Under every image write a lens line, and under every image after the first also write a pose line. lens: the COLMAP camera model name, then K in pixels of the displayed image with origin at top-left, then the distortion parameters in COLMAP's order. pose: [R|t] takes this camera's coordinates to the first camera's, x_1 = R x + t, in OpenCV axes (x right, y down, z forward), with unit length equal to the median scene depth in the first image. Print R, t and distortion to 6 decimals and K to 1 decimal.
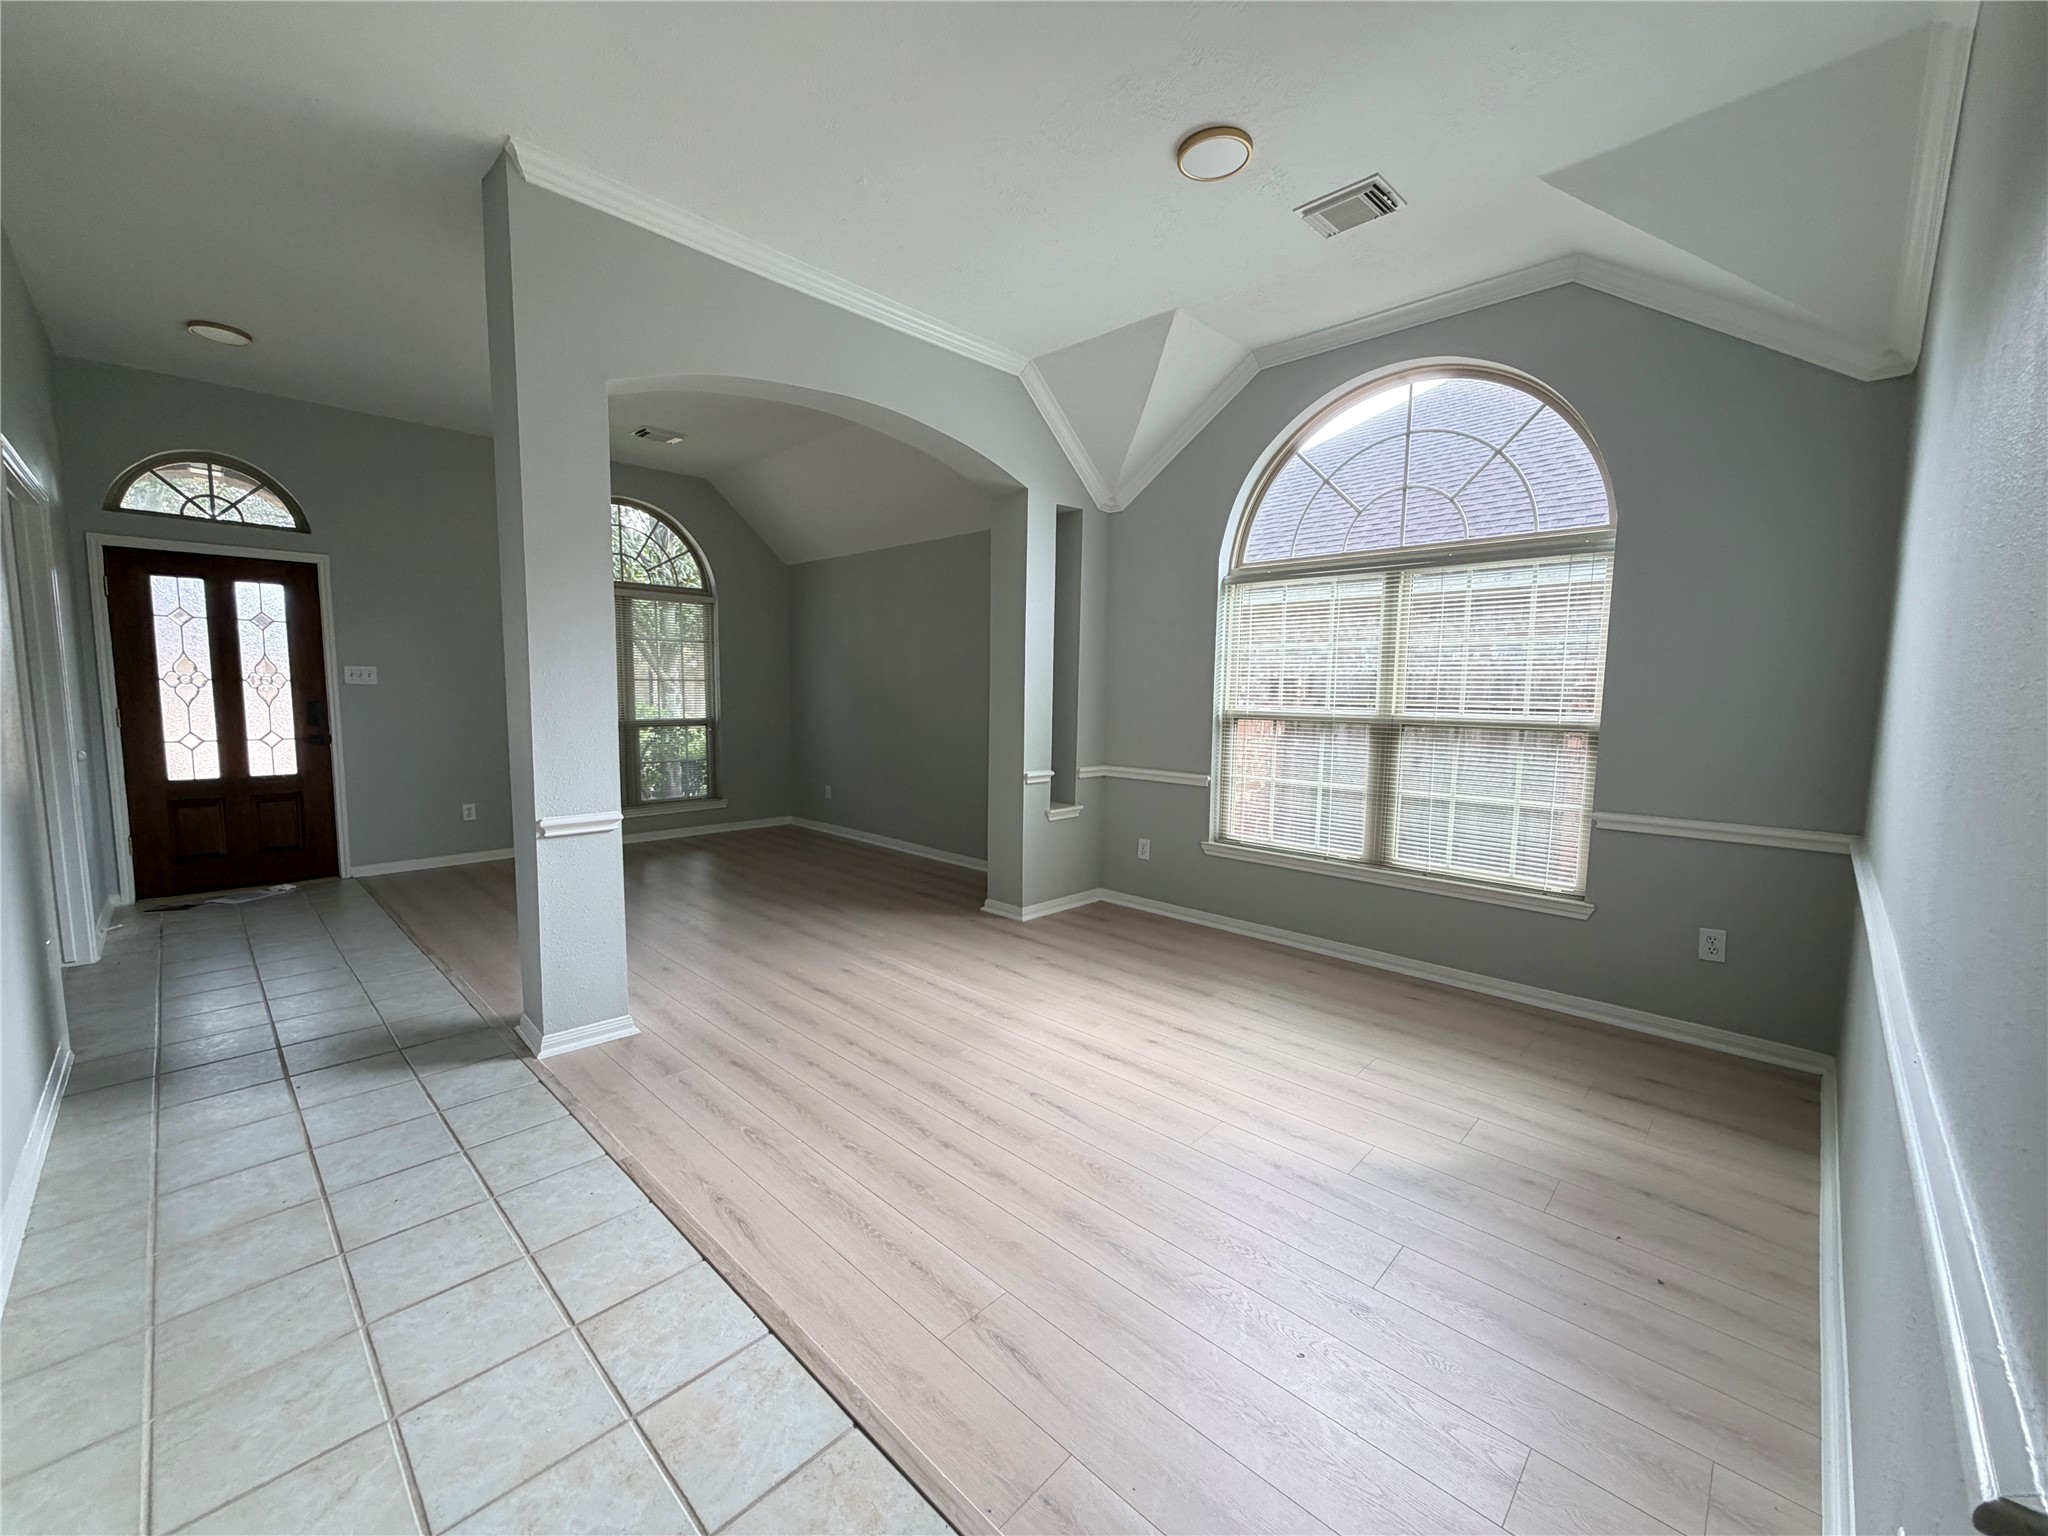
lens RADIAL K [[812.8, 0, 1032.2], [0, 812.8, 773.4], [0, 0, 1]] dist [0.001075, -0.000569]
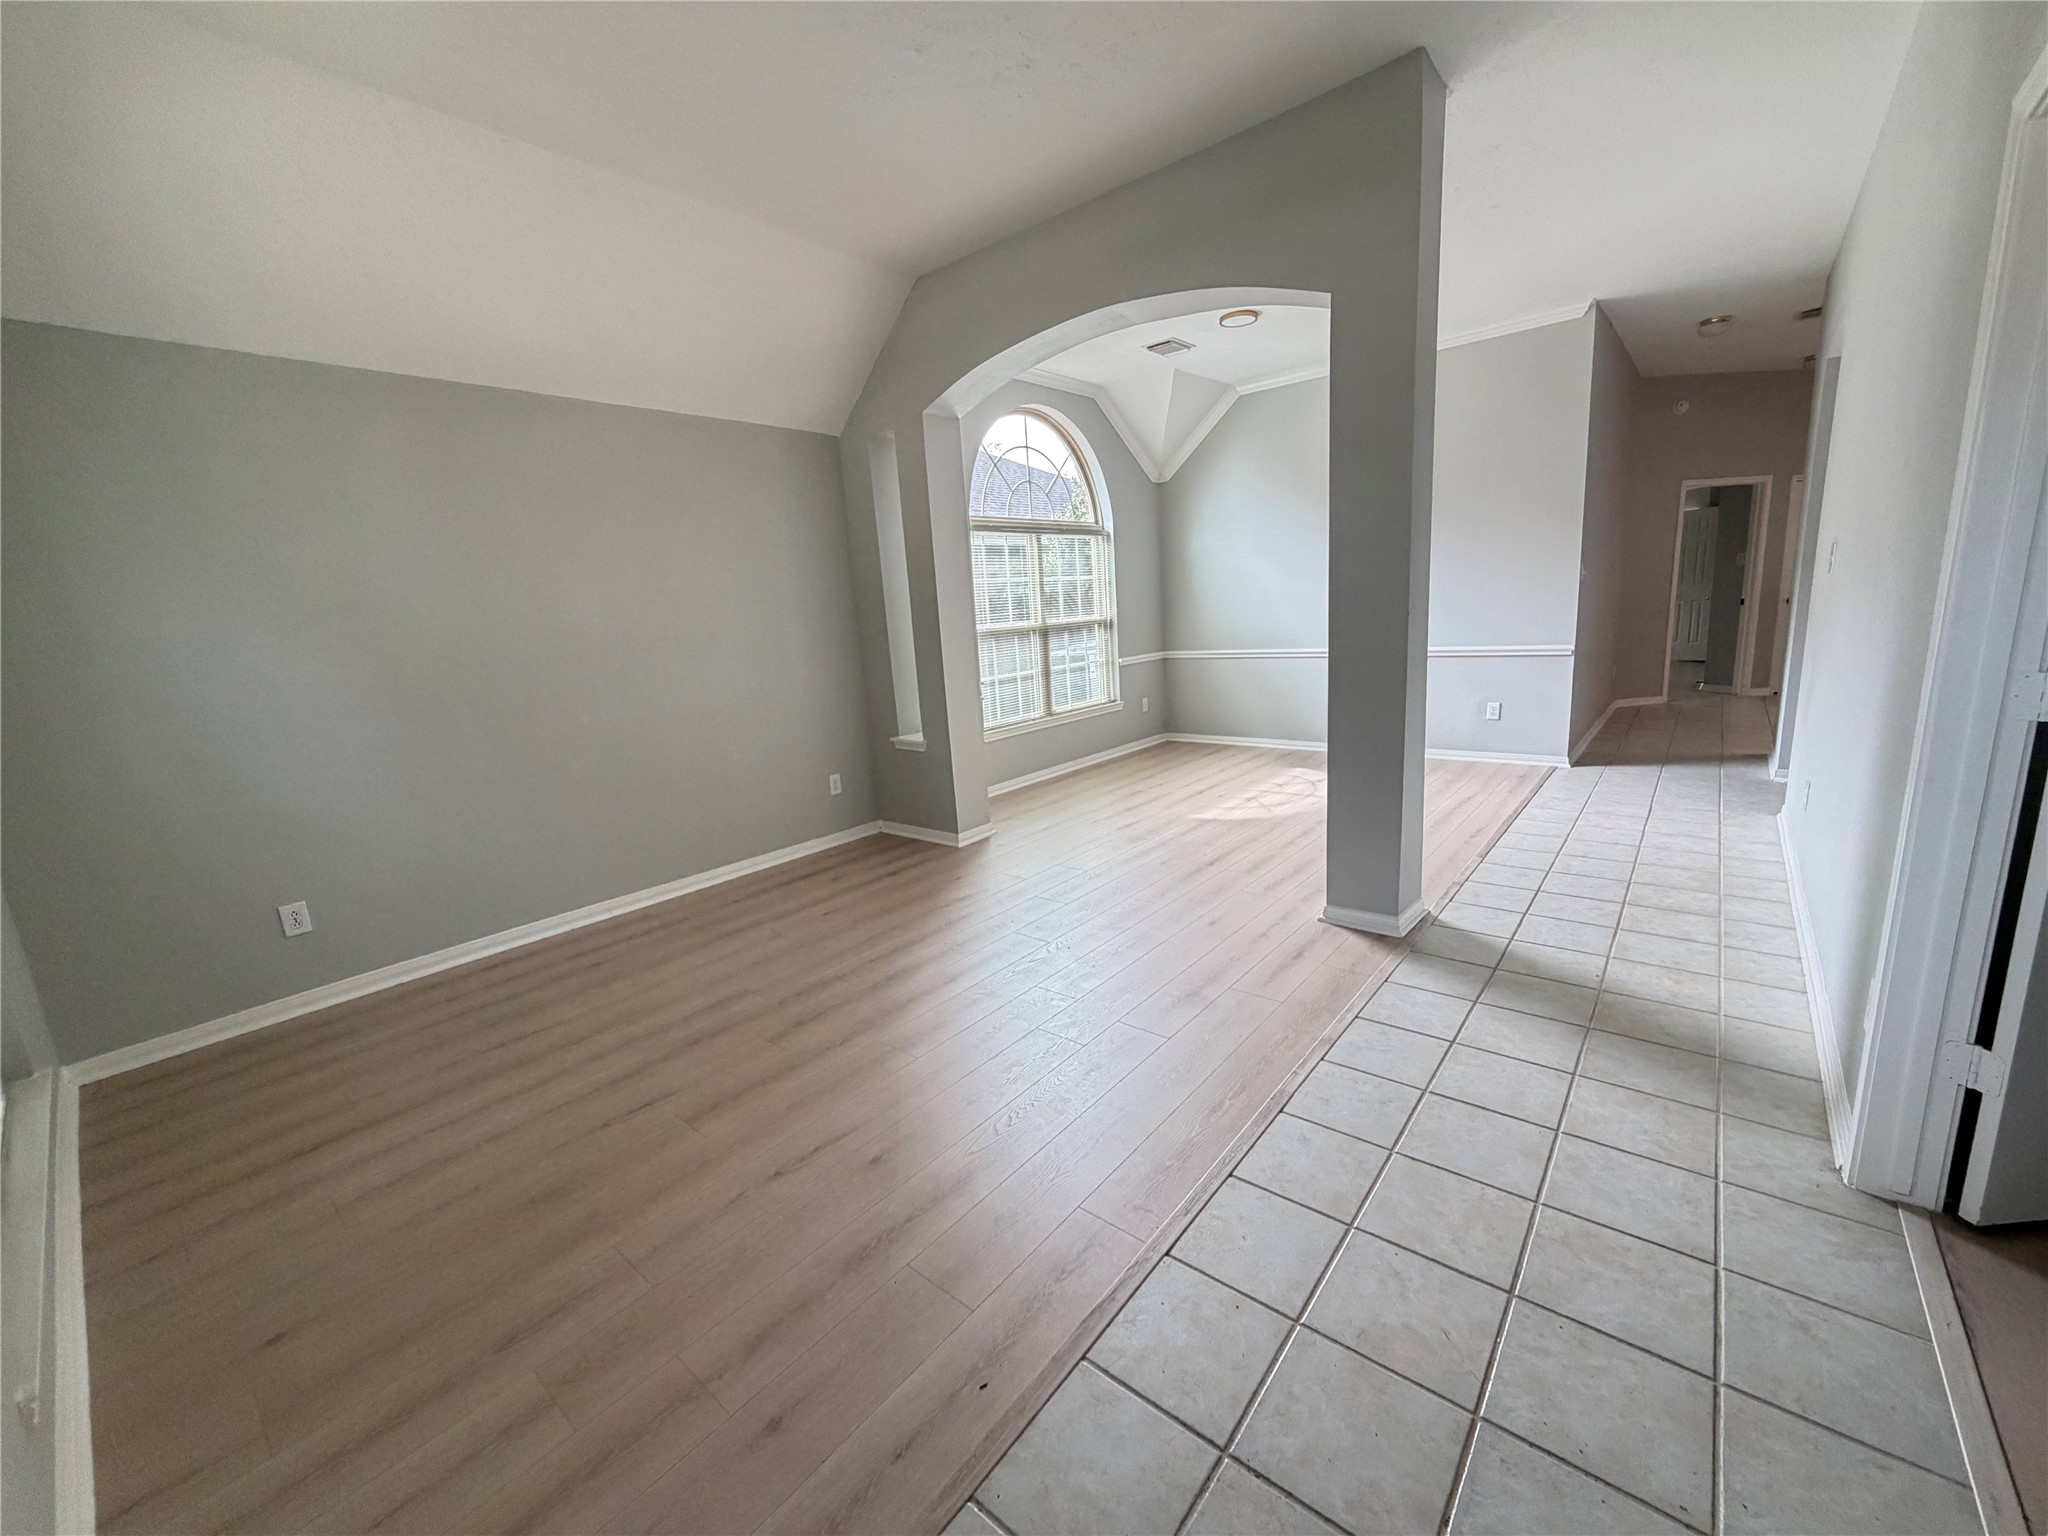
lens RADIAL K [[812.8, 0, 1033.6], [0, 812.8, 765.9], [0, 0, 1]] dist [0.001075, -0.000569]
pose [[-0.072825, -0.194252, 0.978245, -1.402527], [0.169556, 0.964159, 0.204078, -0.152640], [-0.982826, 0.180729, -0.037279, 1.316479]]
